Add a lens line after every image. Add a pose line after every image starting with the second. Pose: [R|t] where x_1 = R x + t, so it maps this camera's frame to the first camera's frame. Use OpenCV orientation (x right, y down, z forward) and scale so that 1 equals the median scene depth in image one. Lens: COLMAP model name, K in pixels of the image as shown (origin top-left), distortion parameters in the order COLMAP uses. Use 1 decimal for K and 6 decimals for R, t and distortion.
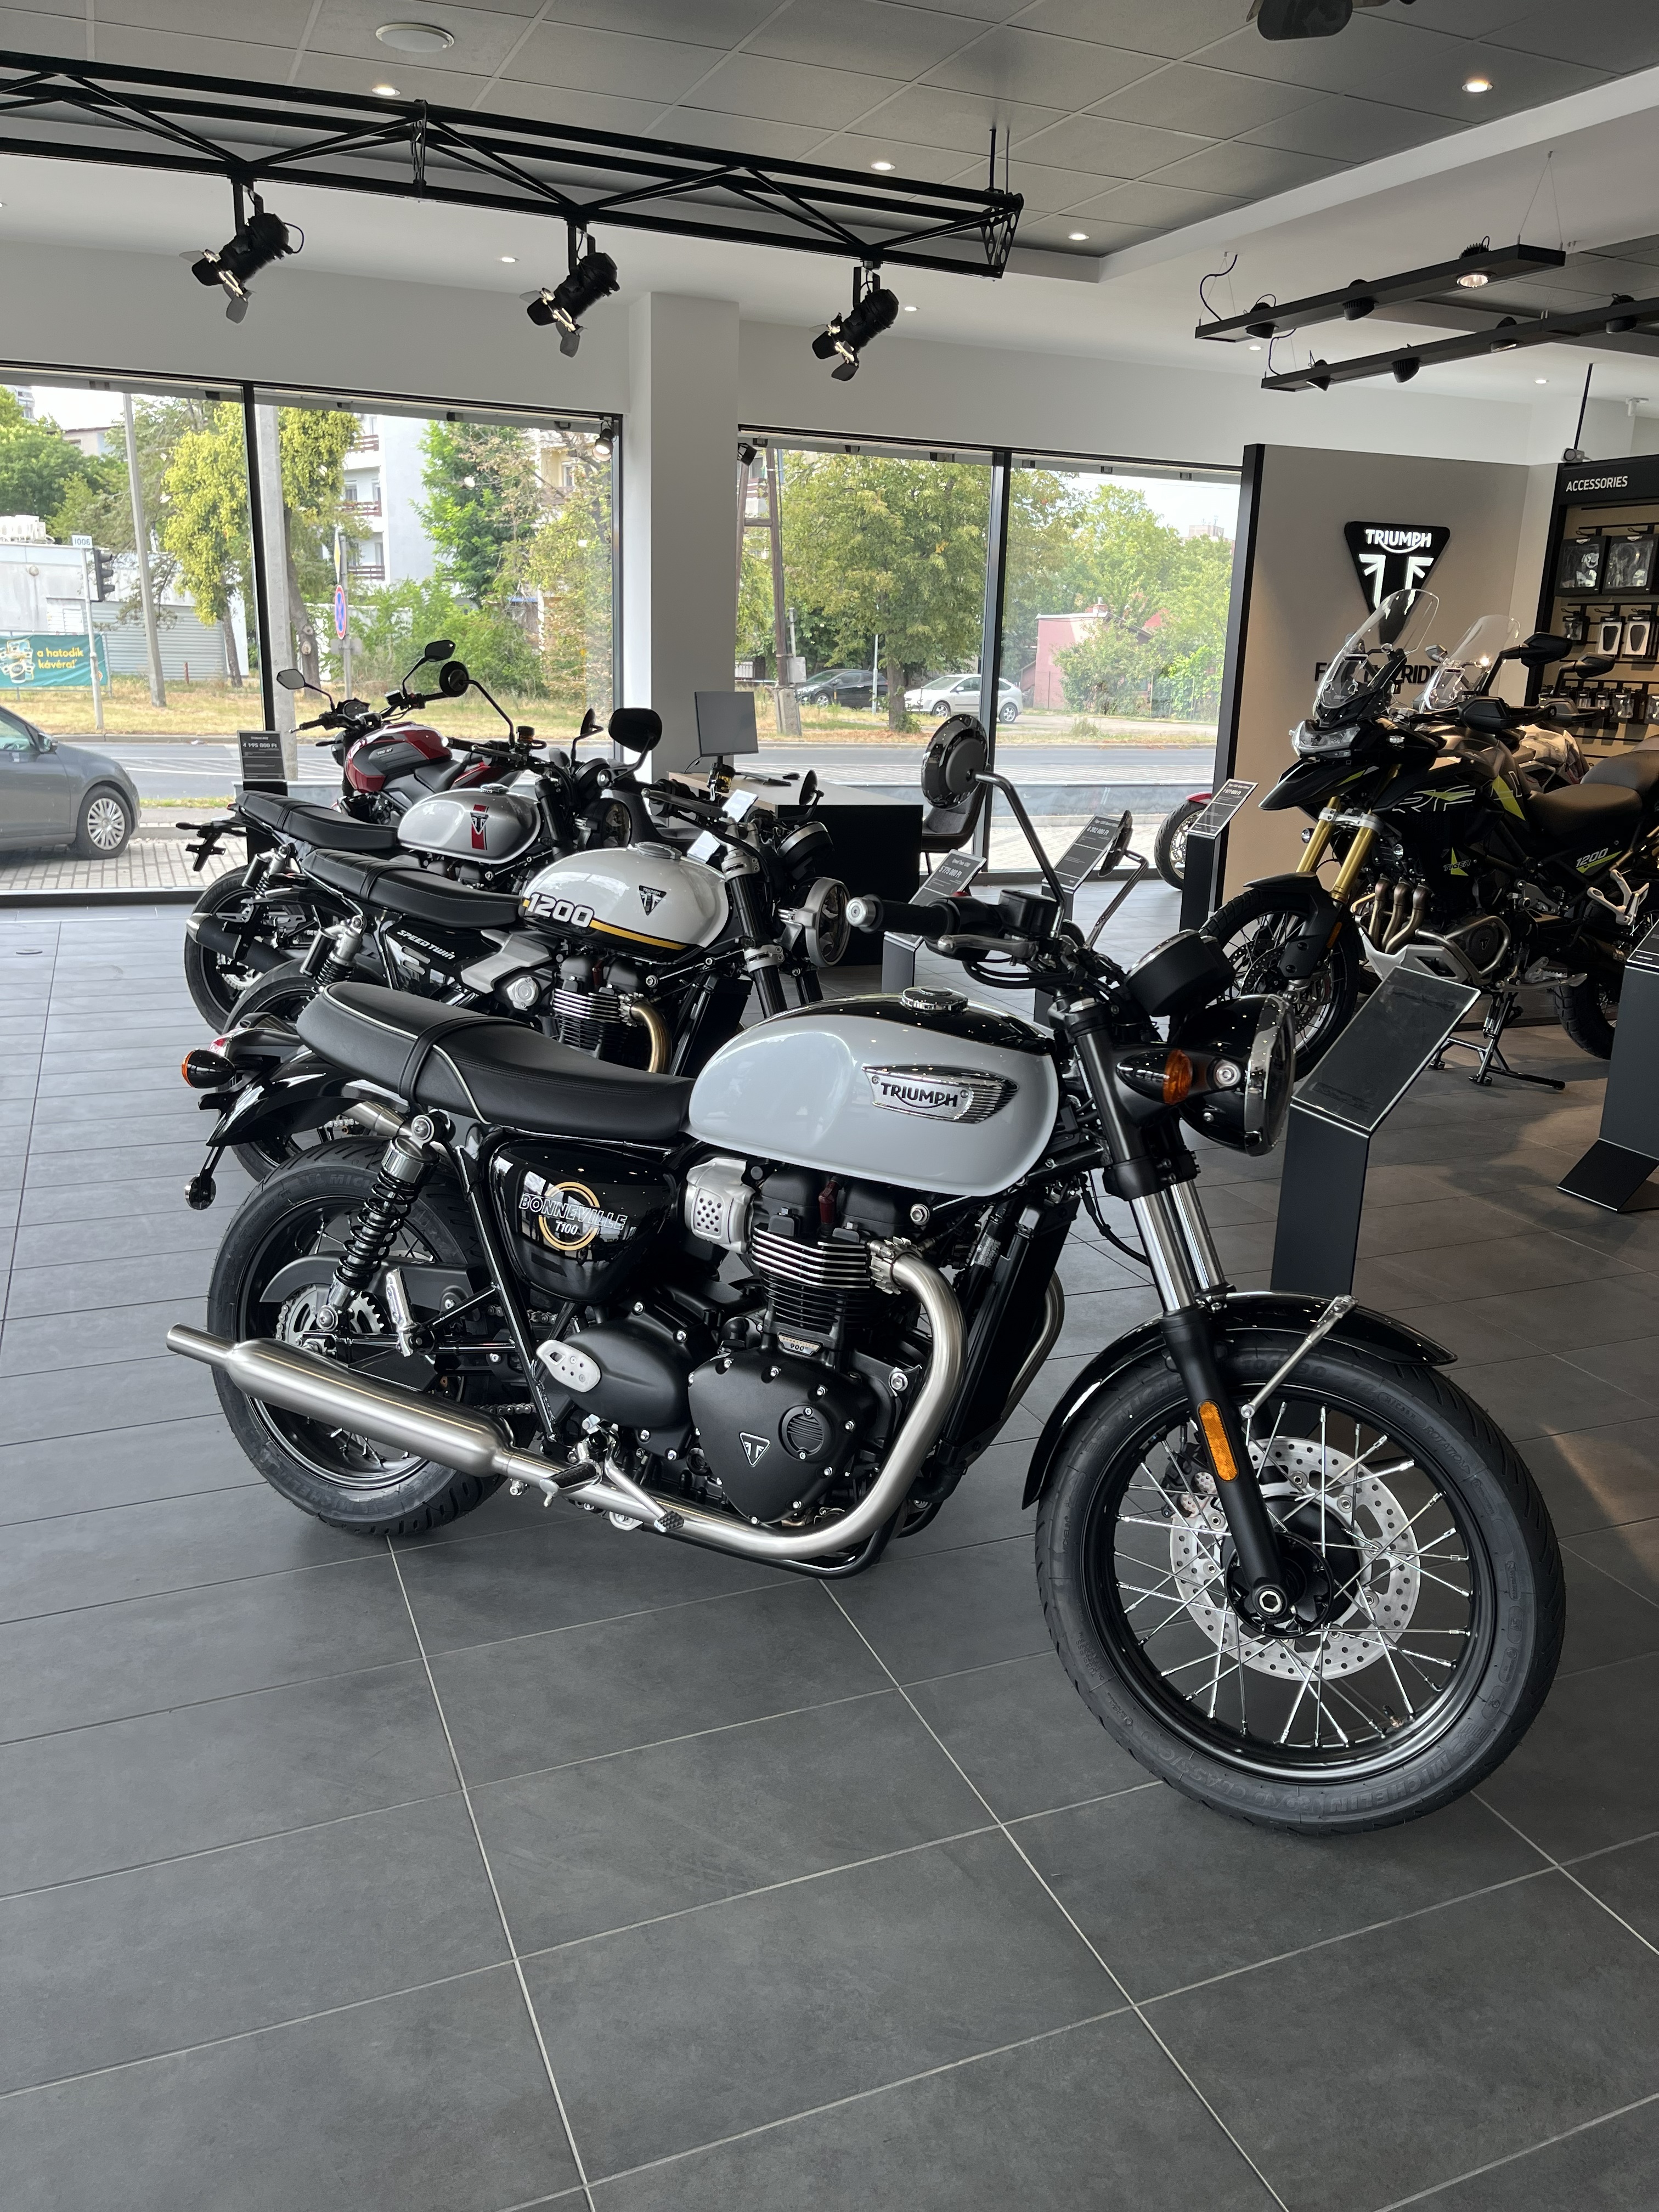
lens RADIAL K [[1703.0, 0, 829.5], [0, 1703.0, 1106.0], [0, 0, 1]] dist [0.027870, -0.007898]
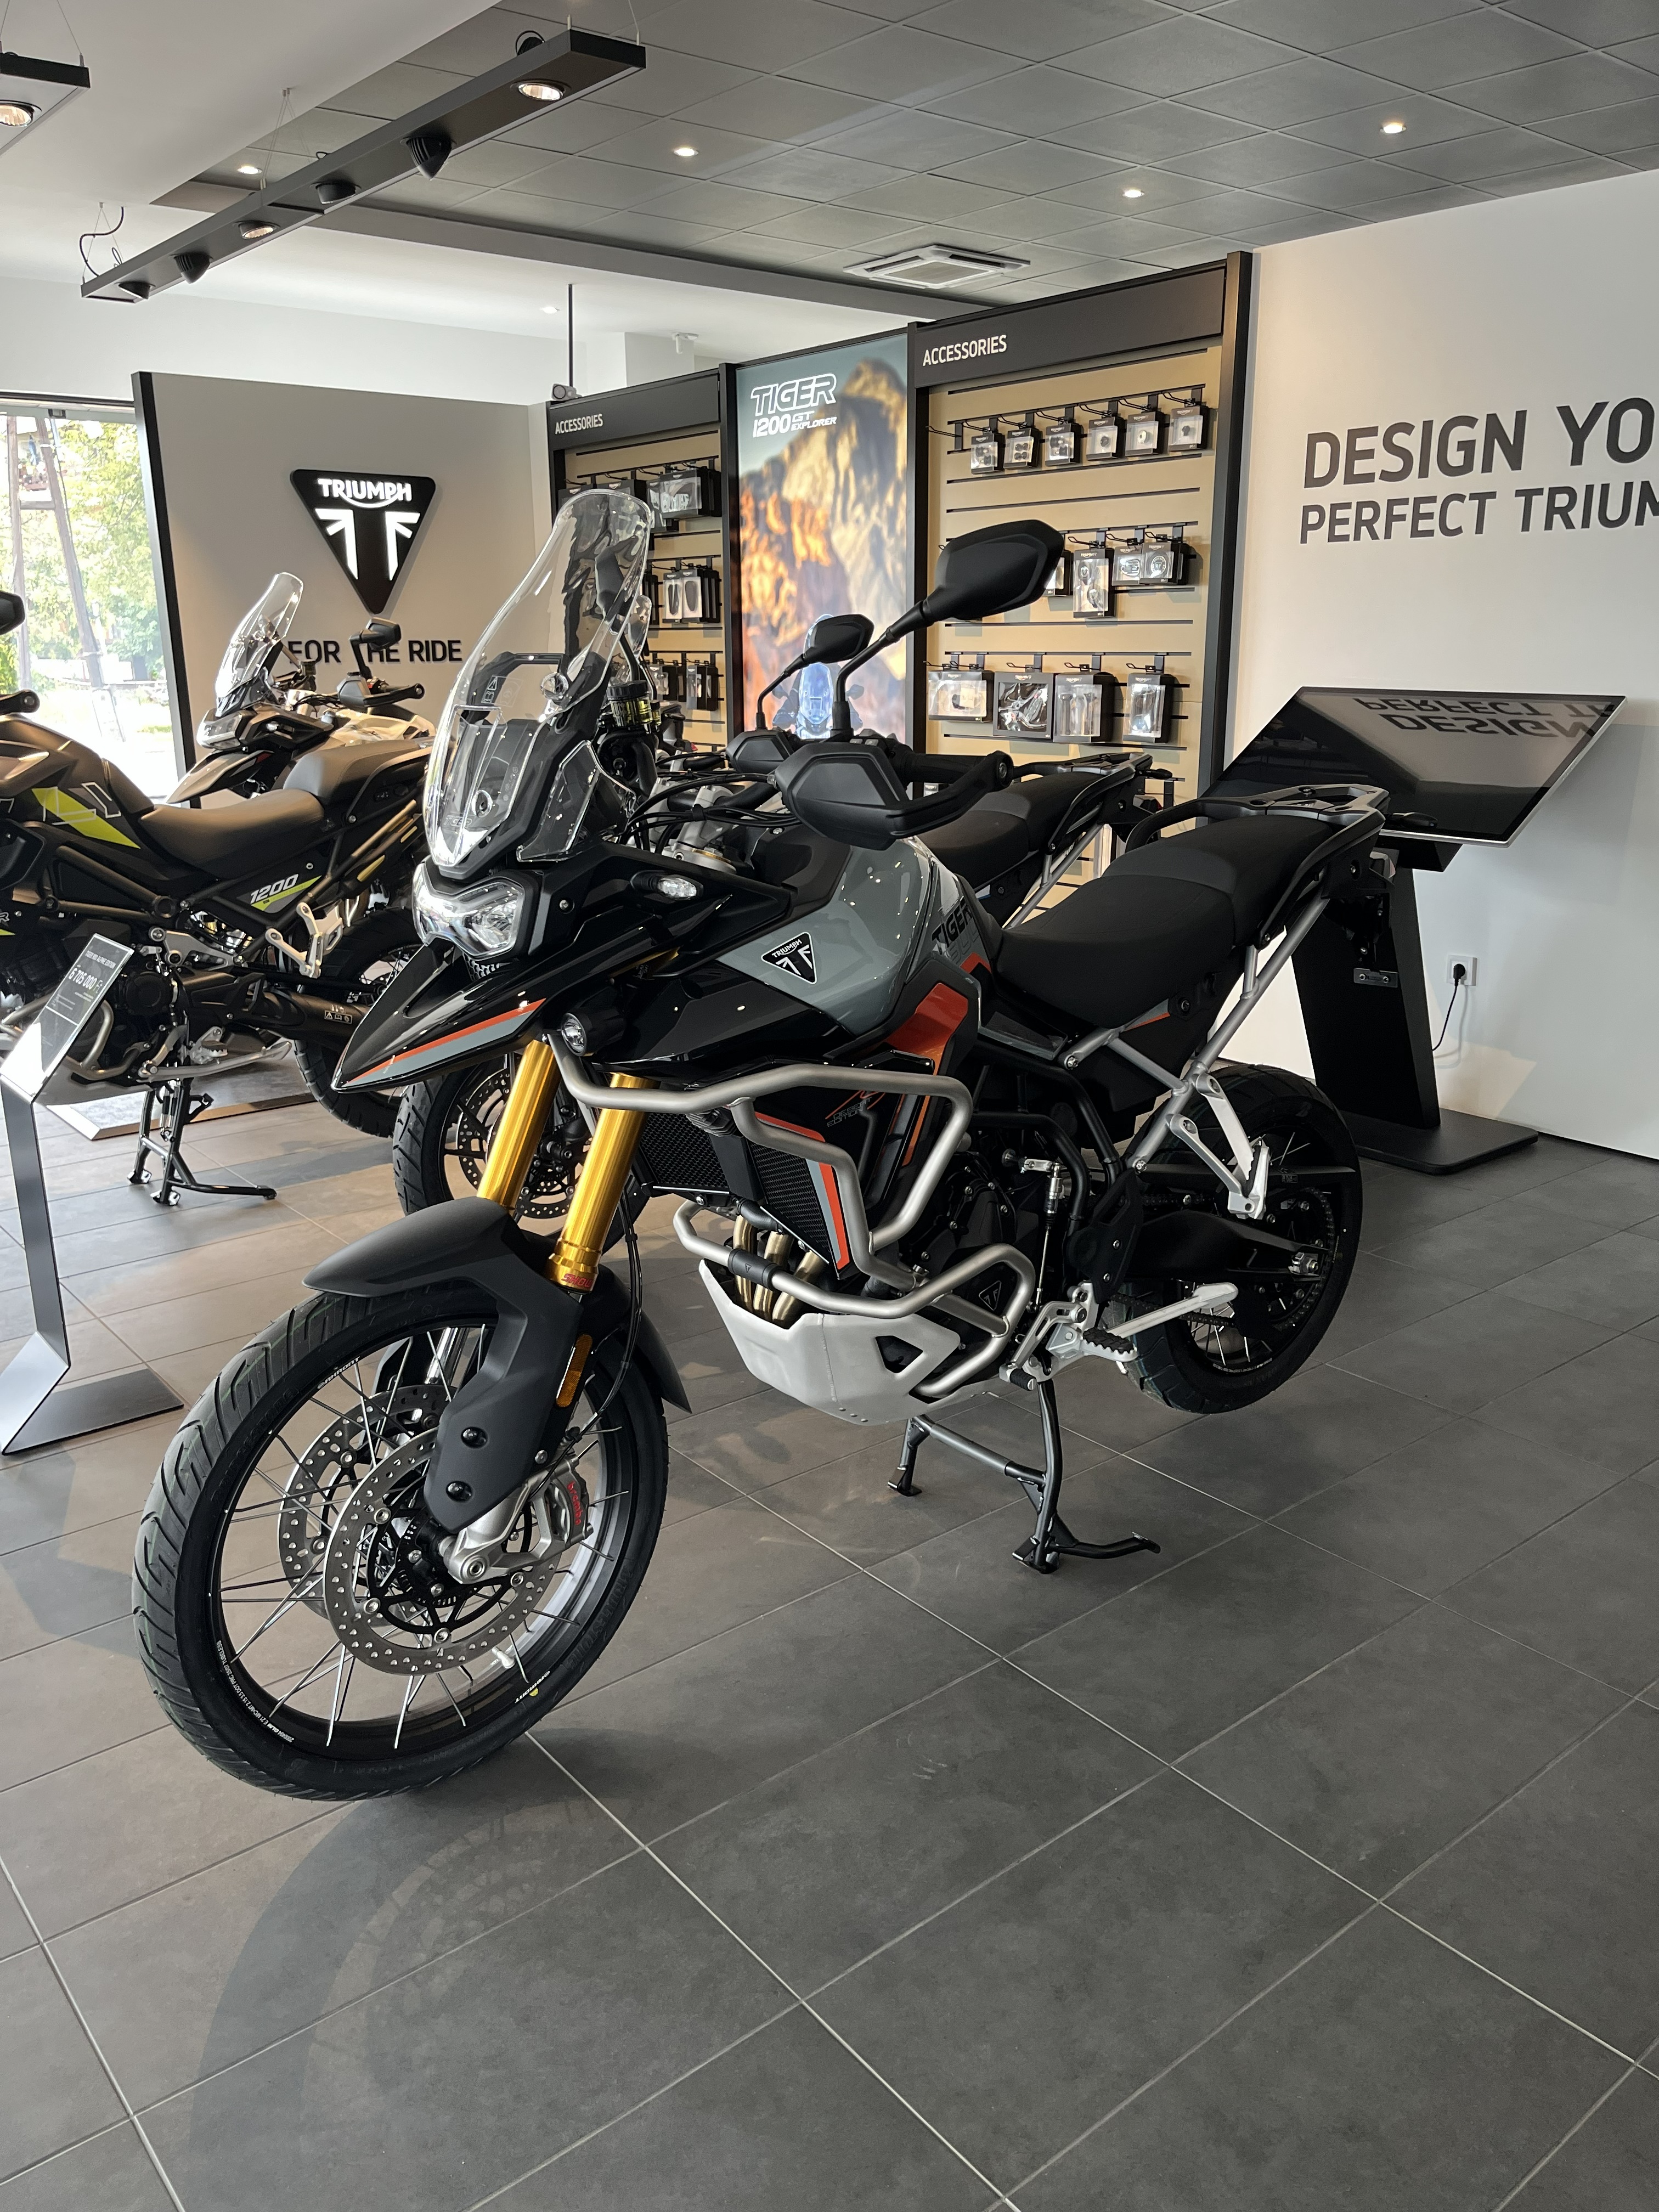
lens RADIAL K [[1703.0, 0, 829.5], [0, 1703.0, 1106.0], [0, 0, 1]] dist [0.027870, -0.007898]
pose [[0.958784, -0.113263, 0.260586, 0.301192], [0.111186, 0.993539, 0.022750, -0.025156], [-0.261479, 0.007161, 0.965183, 0.133305]]
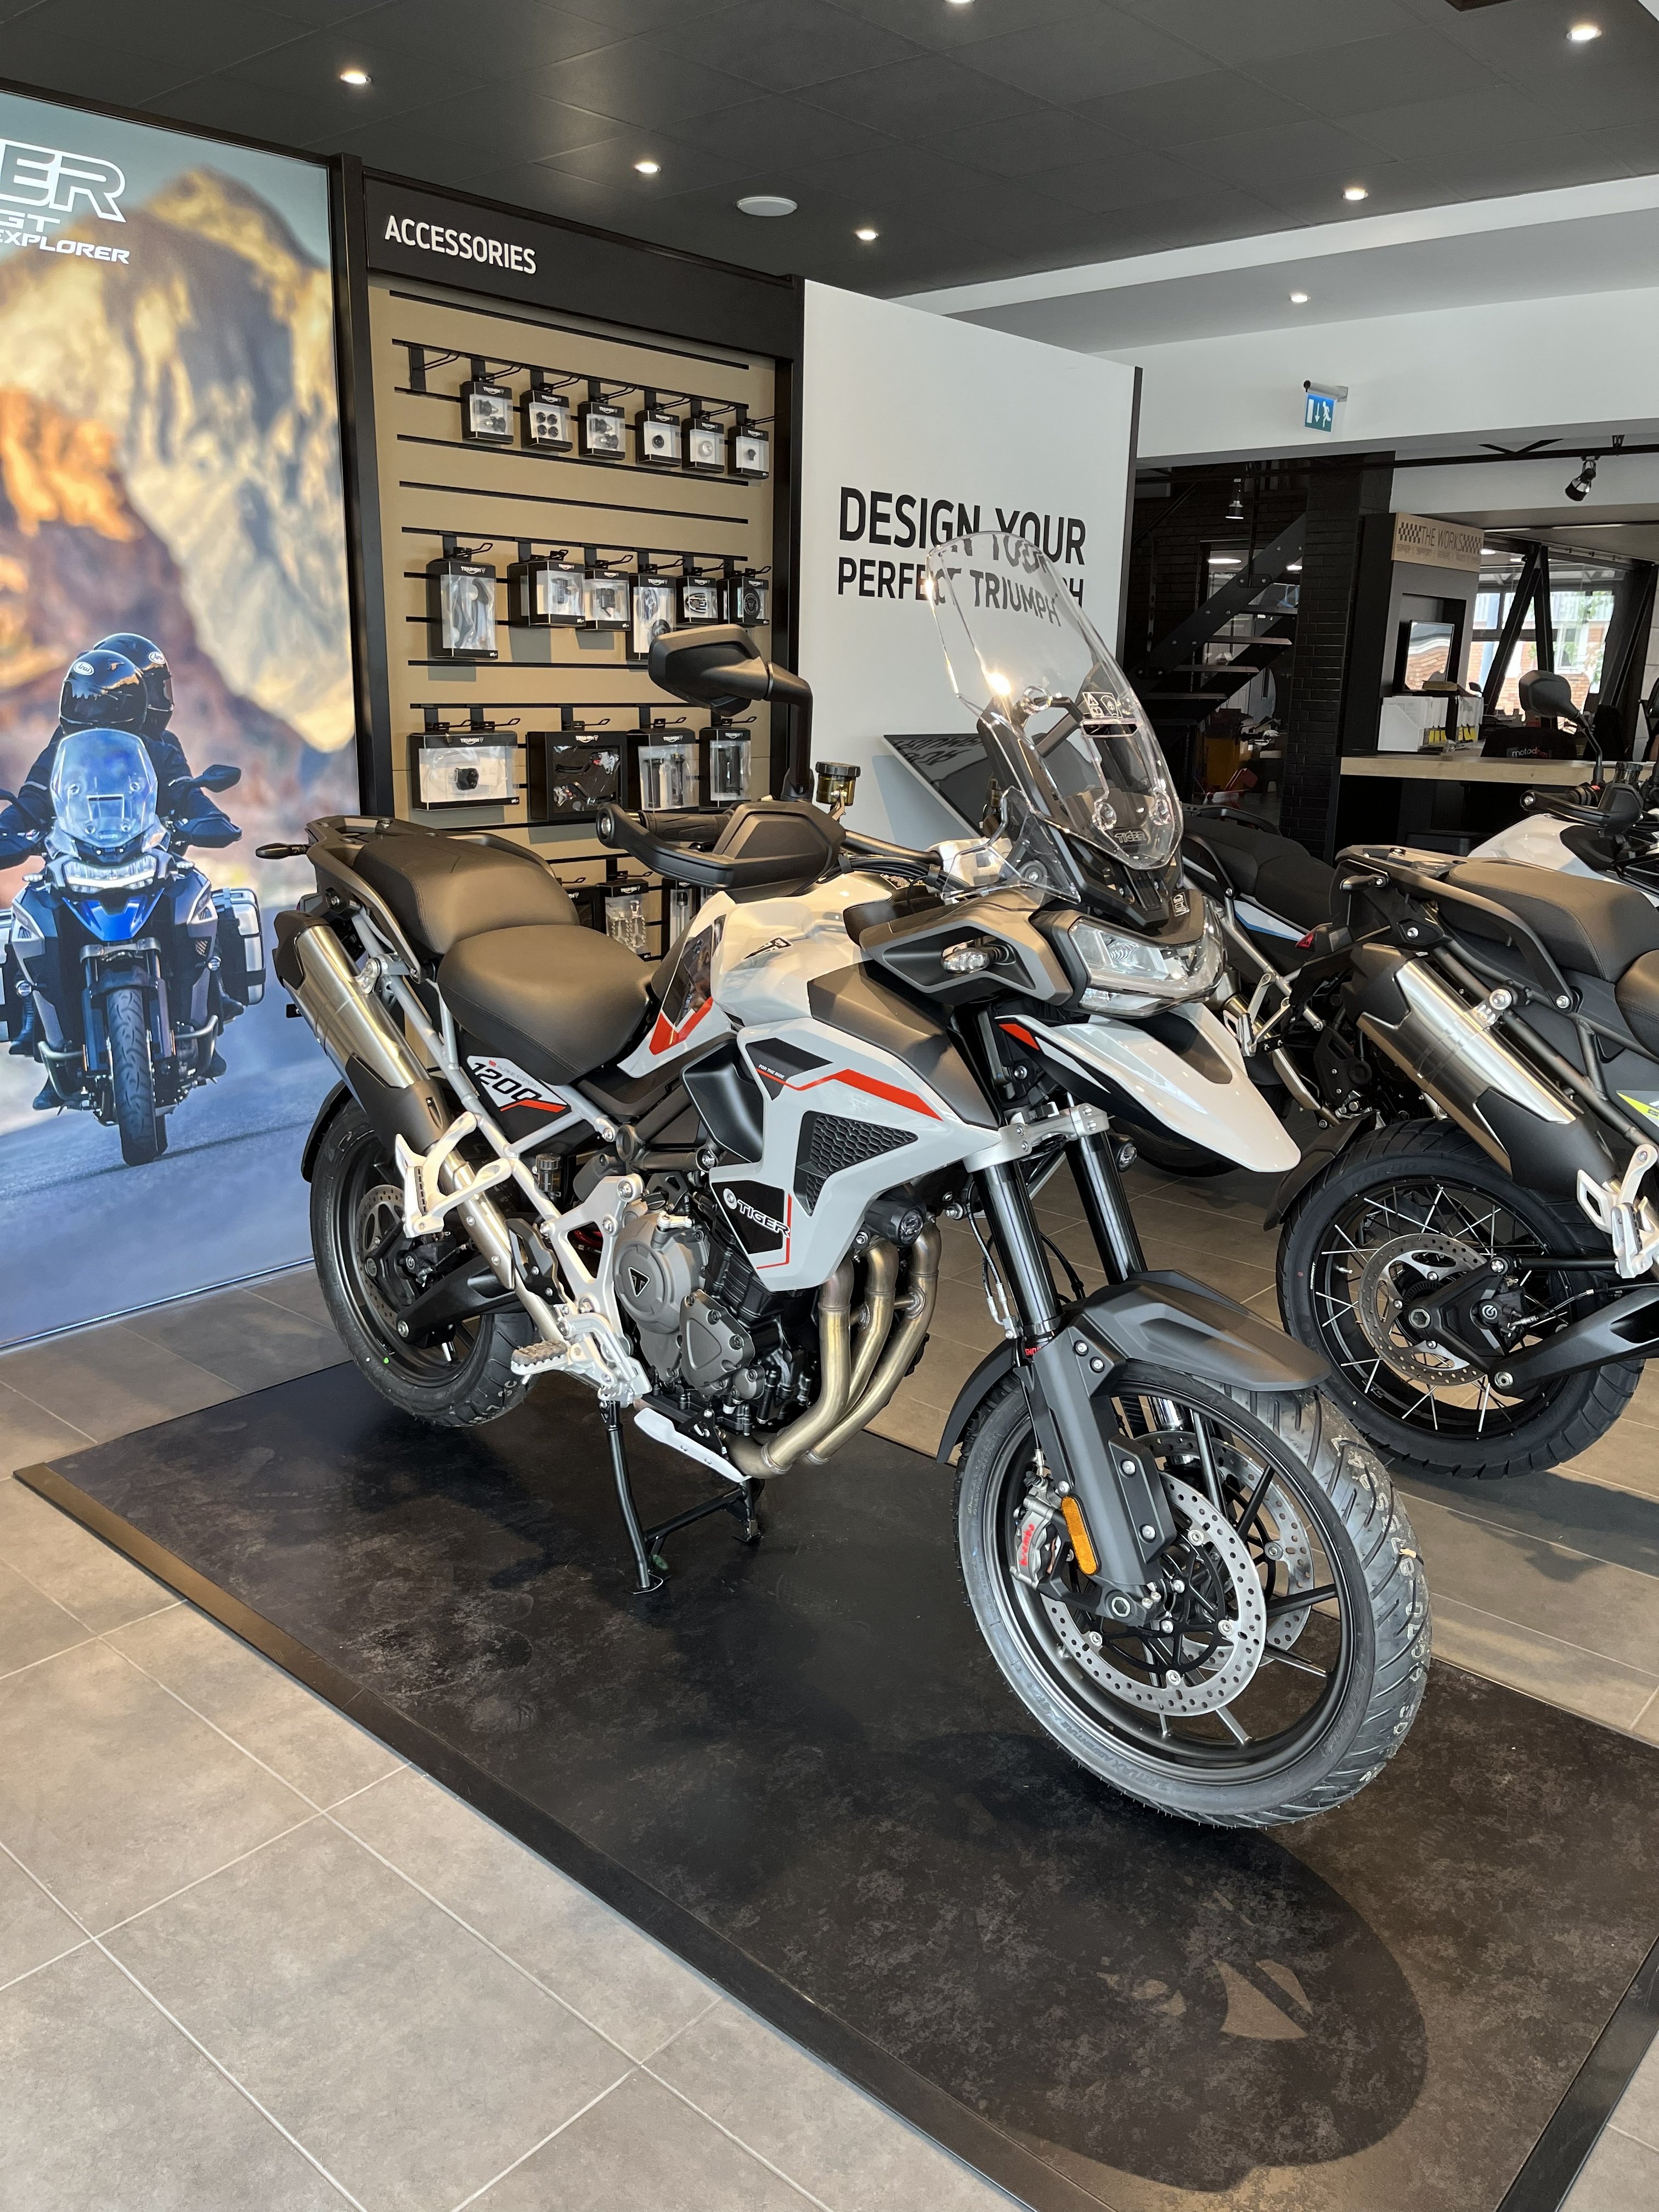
lens RADIAL K [[1657.4, 0, 829.5], [0, 1657.4, 1106.0], [0, 0, 1]] dist [0.086019, -0.113413]
pose [[-0.447511, -0.271409, 0.852098, 0.098581], [0.203074, 0.897099, 0.392395, -0.241929], [-0.870916, 0.348640, -0.346346, 0.879558]]
